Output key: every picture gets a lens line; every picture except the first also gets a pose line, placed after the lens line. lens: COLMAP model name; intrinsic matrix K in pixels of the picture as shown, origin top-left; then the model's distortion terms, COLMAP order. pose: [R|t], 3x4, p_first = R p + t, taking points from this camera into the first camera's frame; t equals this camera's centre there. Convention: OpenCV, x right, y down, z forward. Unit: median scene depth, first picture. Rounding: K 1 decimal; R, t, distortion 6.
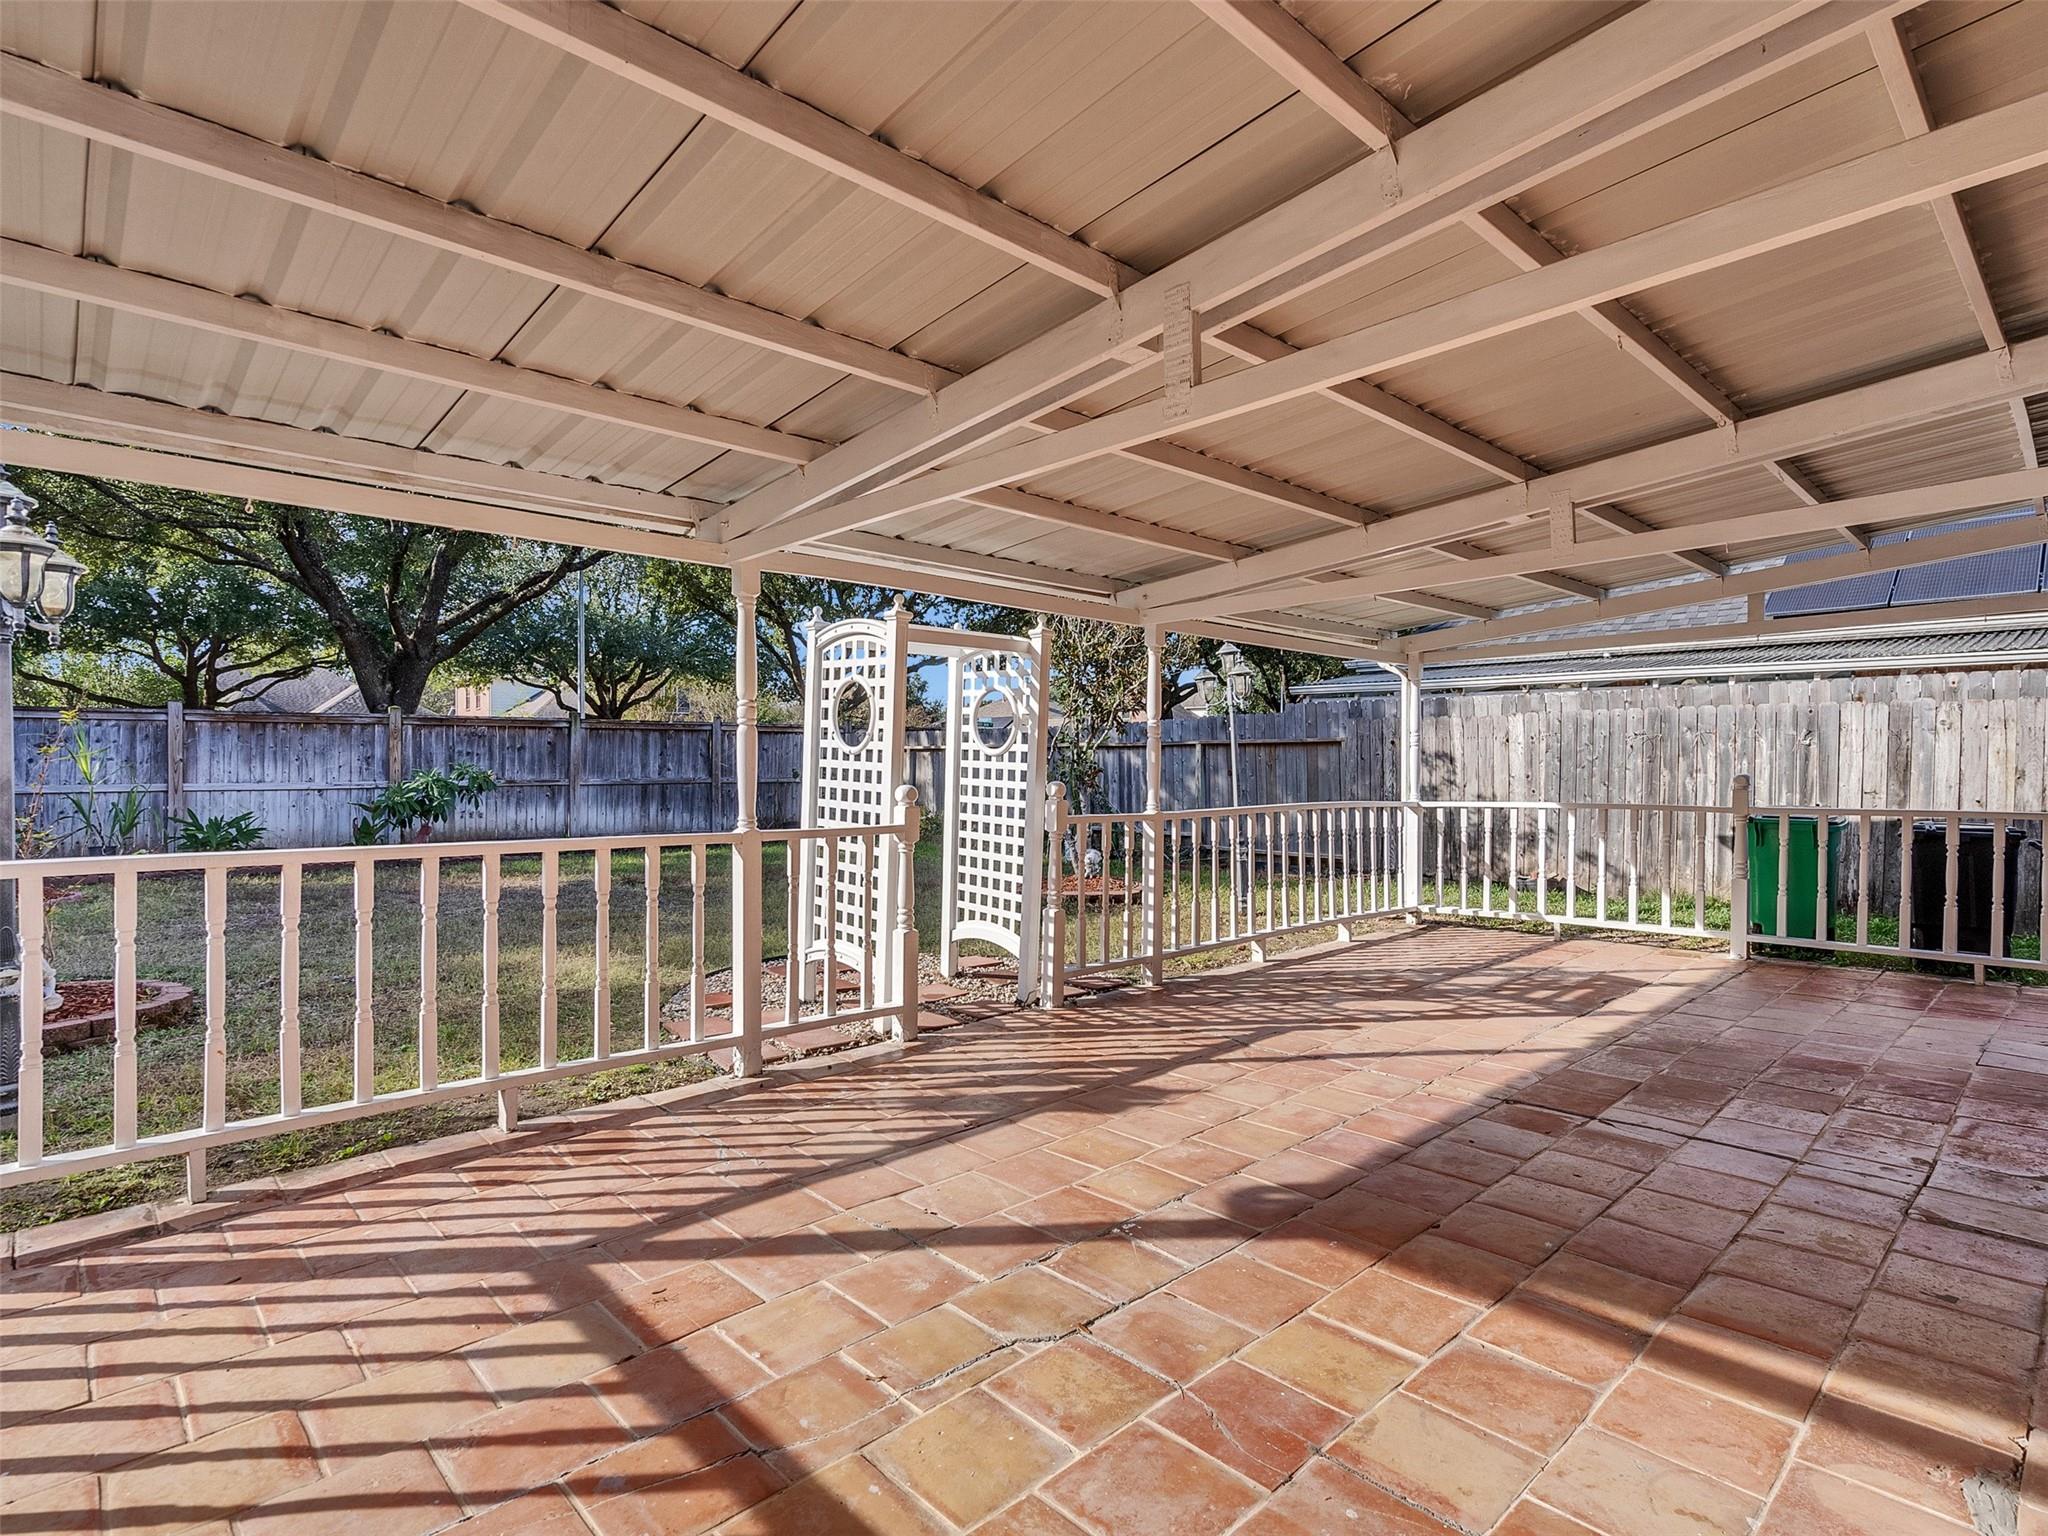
lens RADIAL K [[1043.1, 0, 1010.5], [0, 1043.1, 761.0], [0, 0, 1]] dist [0.002741, 0.002643]
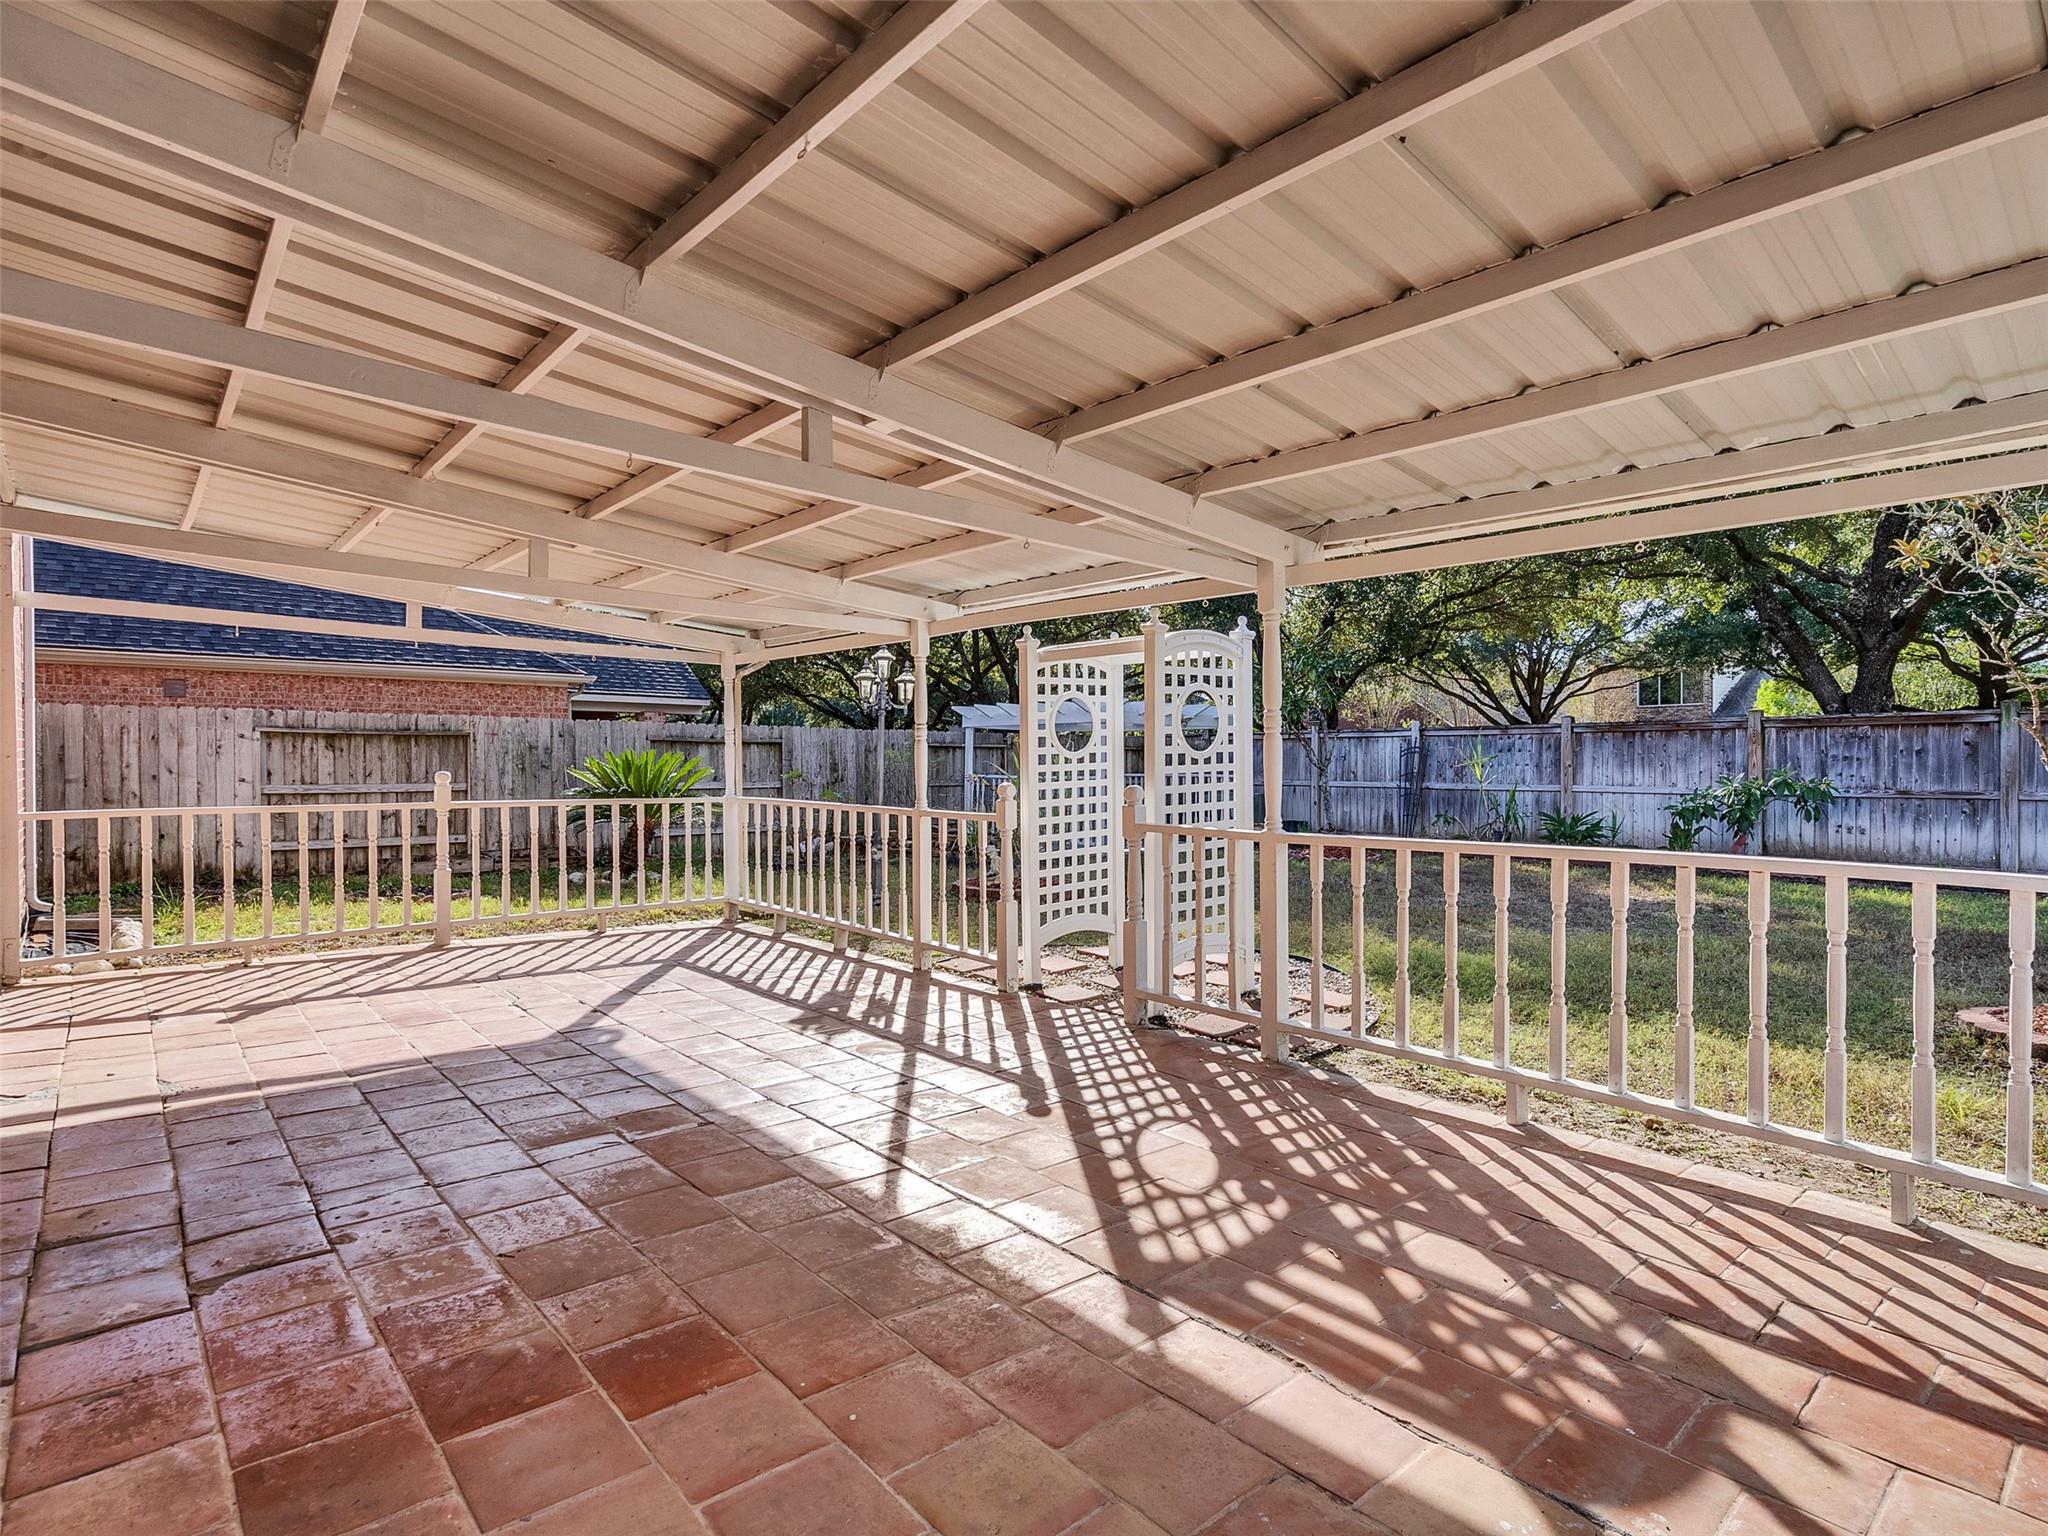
lens RADIAL K [[1058.3, 0, 1019.4], [0, 1058.3, 768.4], [0, 0, 1]] dist [0.022216, -0.000191]
pose [[-0.043906, 0.001886, -0.999034, 0.444055], [-0.001024, 0.999998, 0.001933, 0.000471], [0.999035, 0.001108, -0.043904, 0.411337]]
